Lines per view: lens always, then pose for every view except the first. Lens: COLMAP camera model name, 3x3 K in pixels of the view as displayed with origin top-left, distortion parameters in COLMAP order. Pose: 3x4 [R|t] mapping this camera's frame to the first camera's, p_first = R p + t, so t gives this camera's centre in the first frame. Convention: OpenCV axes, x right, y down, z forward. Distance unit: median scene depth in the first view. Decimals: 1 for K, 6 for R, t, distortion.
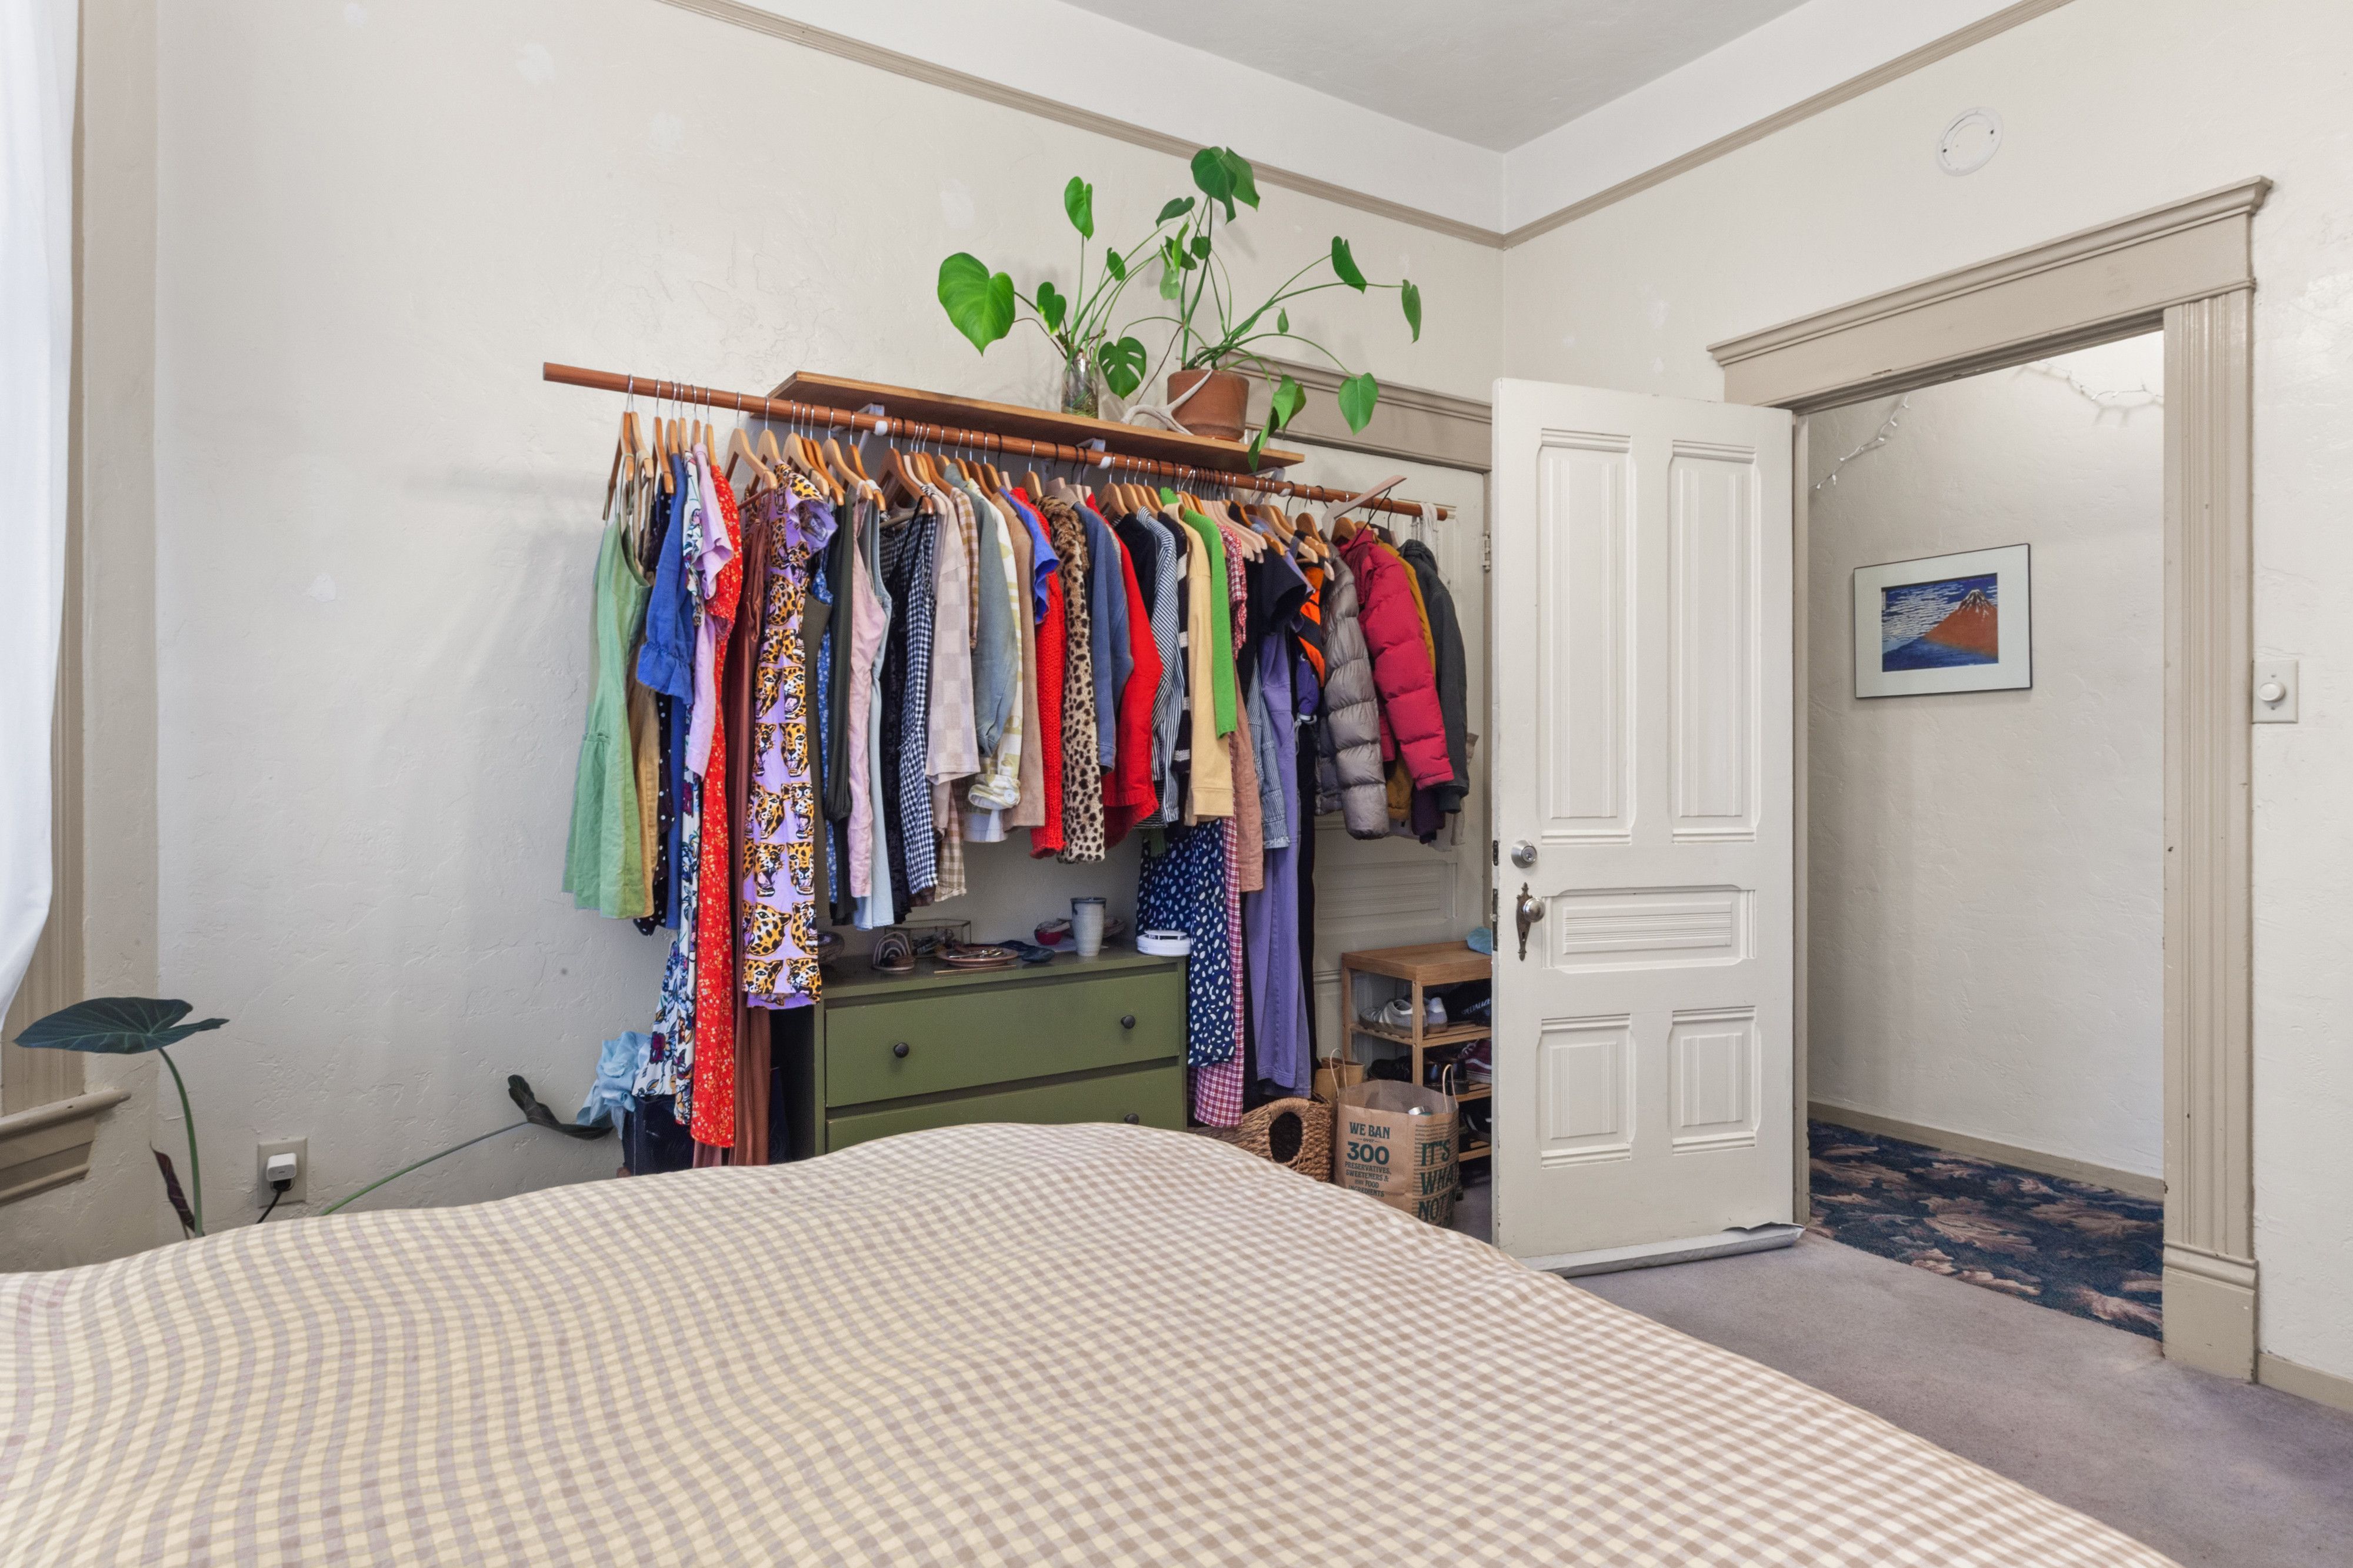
lens RADIAL K [[1340.8, 0, 1176.5], [0, 1340.8, 784.0], [0, 0, 1]] dist [0.001343, 0.000317]
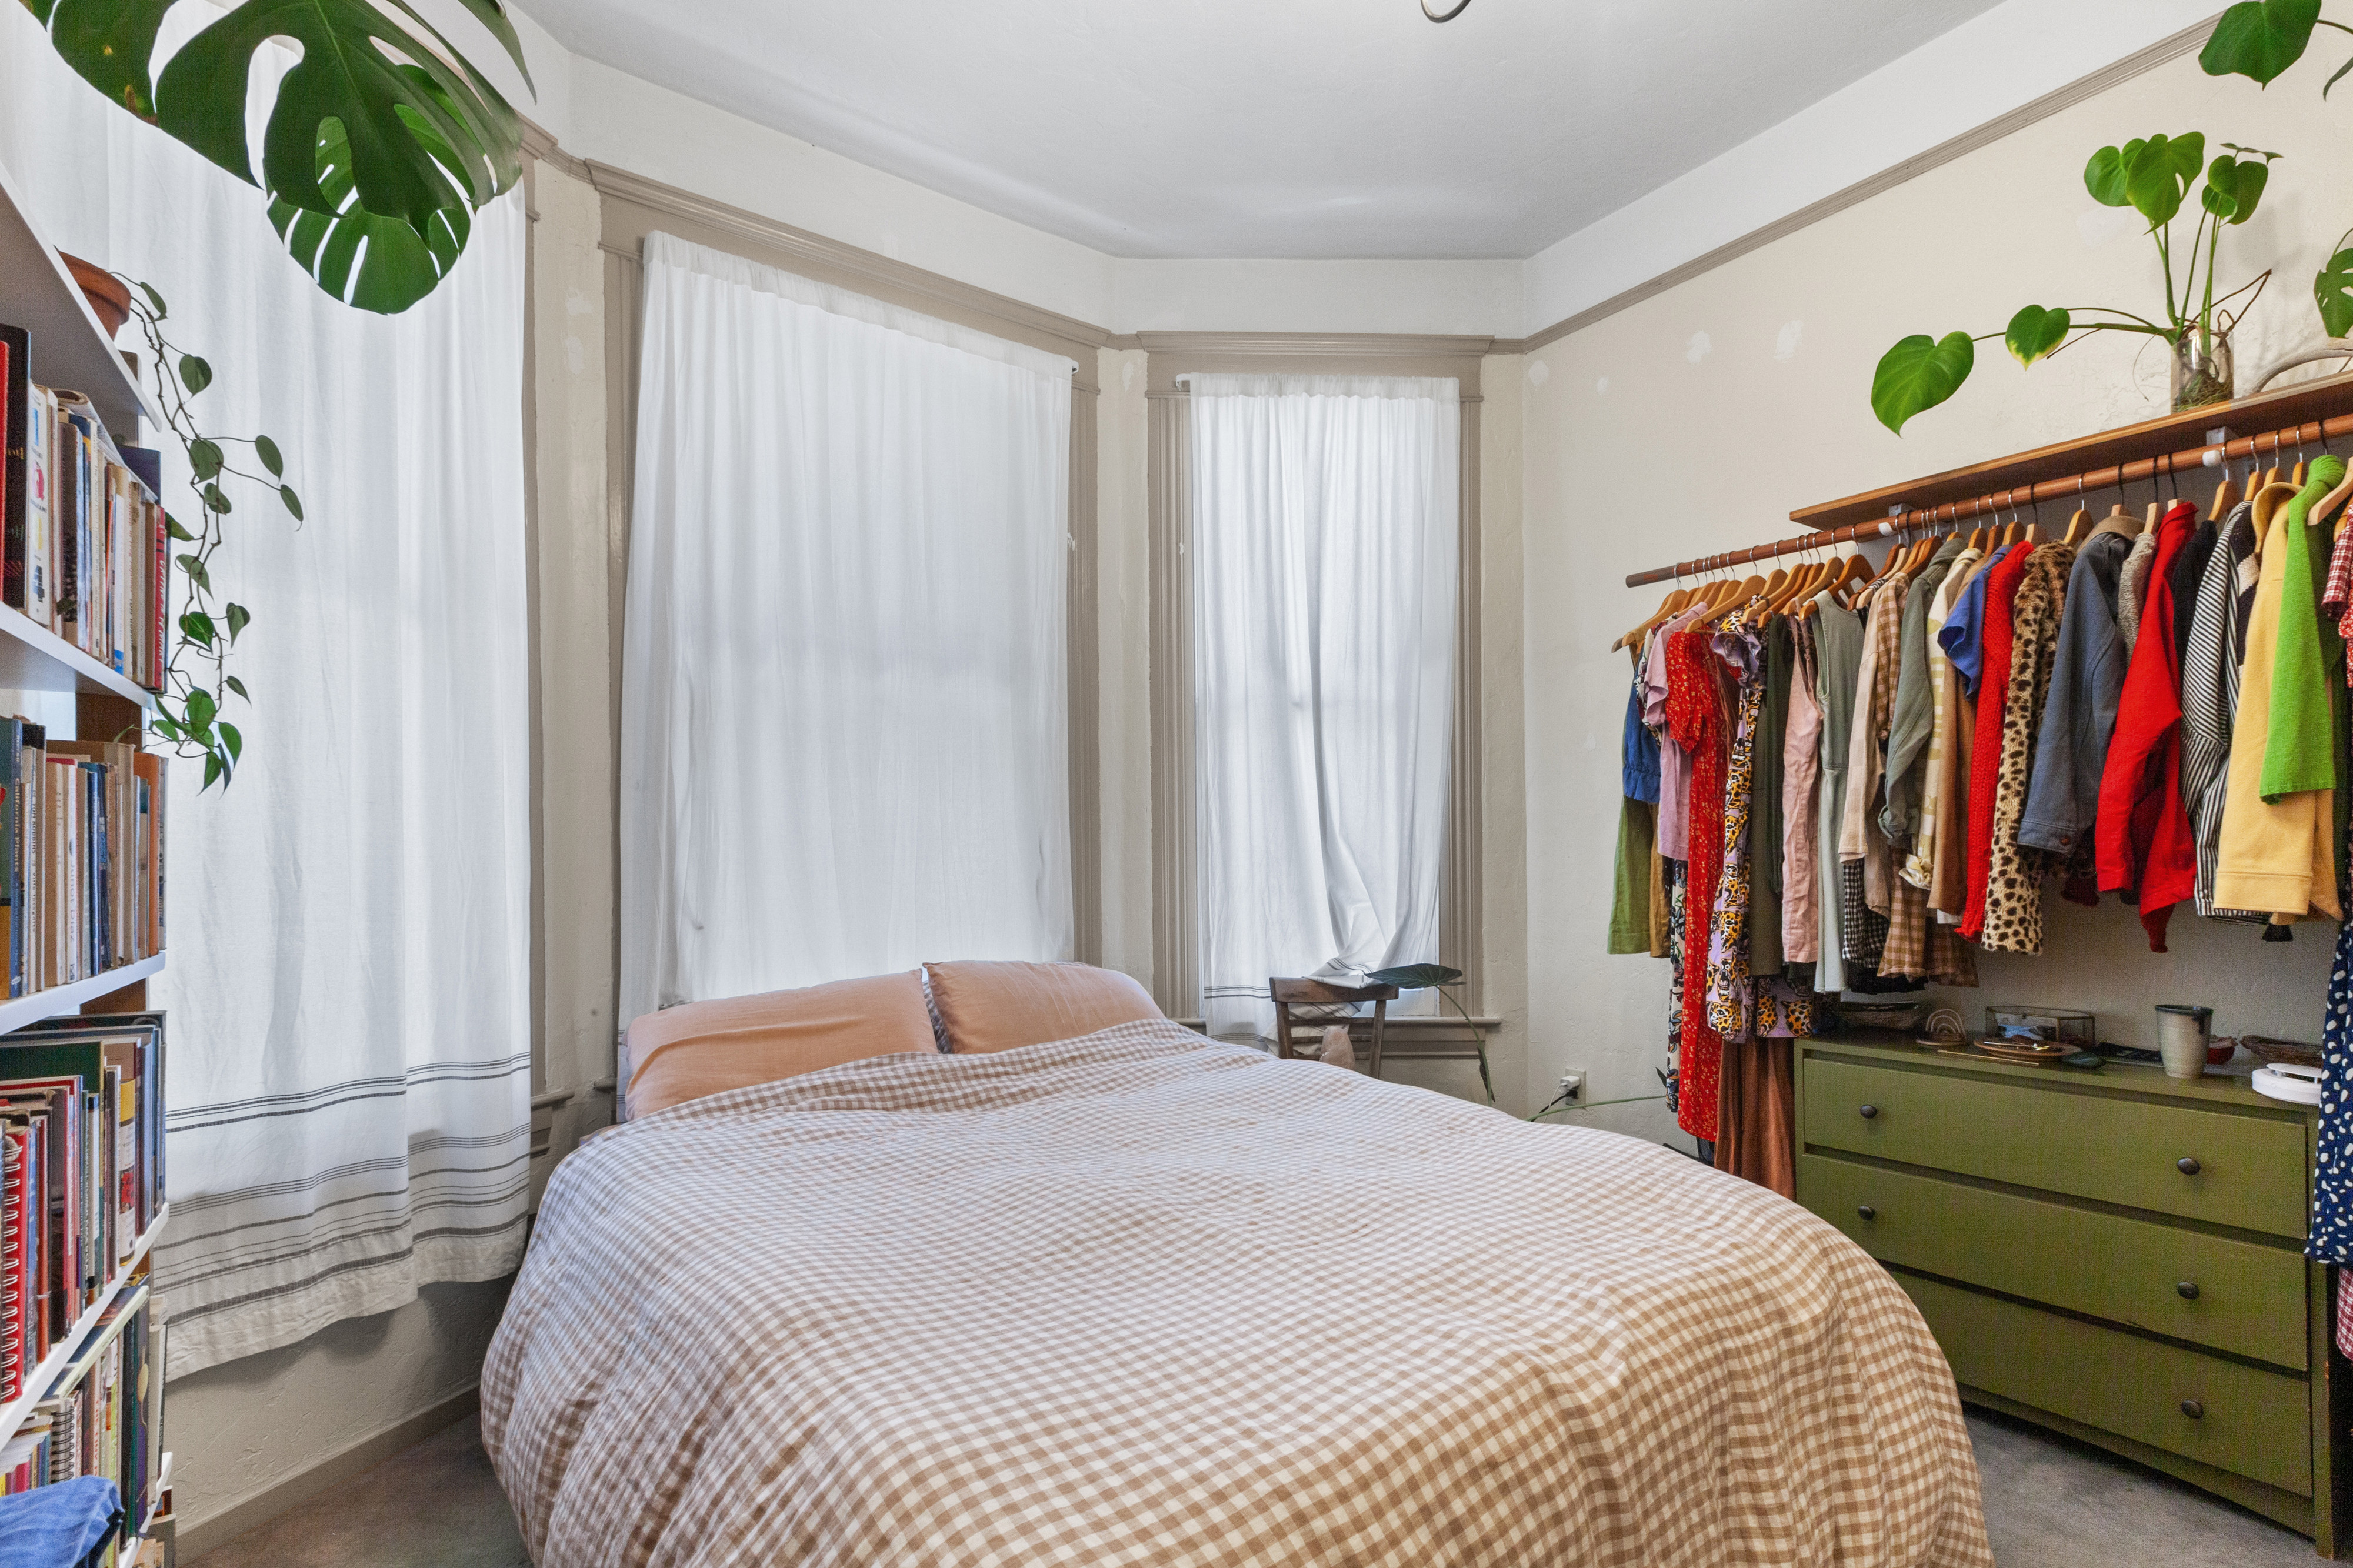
lens RADIAL K [[1093.9, 0, 1218.9], [0, 1093.9, 834.4], [0, 0, 1]] dist [-0.000614, 0.000005]
pose [[0.052953, -0.010463, -0.998542, 0.615335], [0.006112, 0.999930, -0.010153, -0.016032], [0.998578, -0.005565, 0.053013, 0.418446]]
